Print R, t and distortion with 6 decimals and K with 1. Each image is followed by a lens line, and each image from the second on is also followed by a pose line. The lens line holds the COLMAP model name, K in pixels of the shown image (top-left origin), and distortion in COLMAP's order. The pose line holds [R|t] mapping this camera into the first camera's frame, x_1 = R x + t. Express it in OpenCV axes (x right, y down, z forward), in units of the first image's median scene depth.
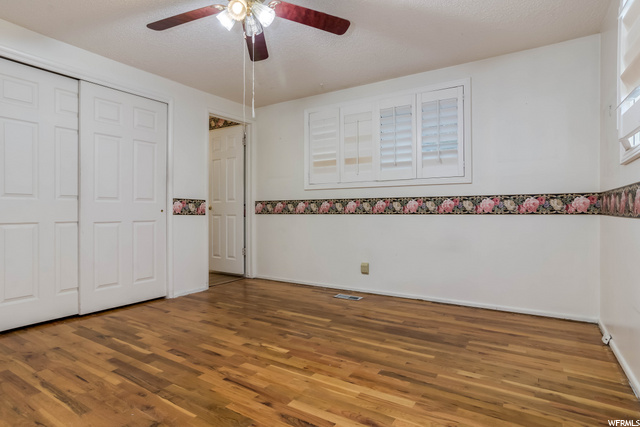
lens RADIAL K [[347.6, 0, 316.7], [0, 347.6, 209.7], [0, 0, 1]] dist [-0.037191, 0.033642]
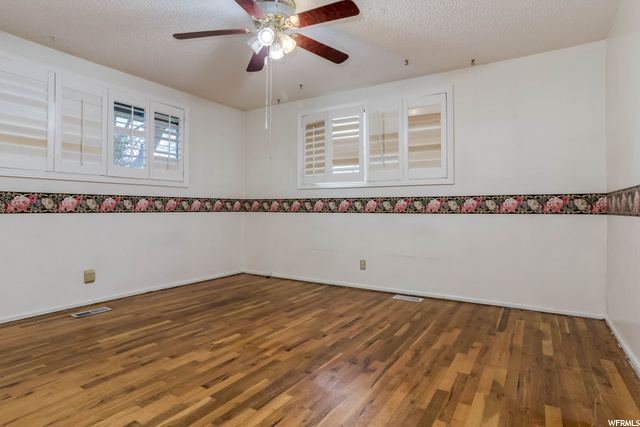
lens RADIAL K [[347.6, 0, 316.7], [0, 347.6, 209.7], [0, 0, 1]] dist [-0.037191, 0.033642]
pose [[-0.001617, 0.001432, 0.999998, -1.176464], [-0.003933, 0.999991, -0.001438, 0.006809], [-0.999991, -0.003936, -0.001611, 0.732219]]
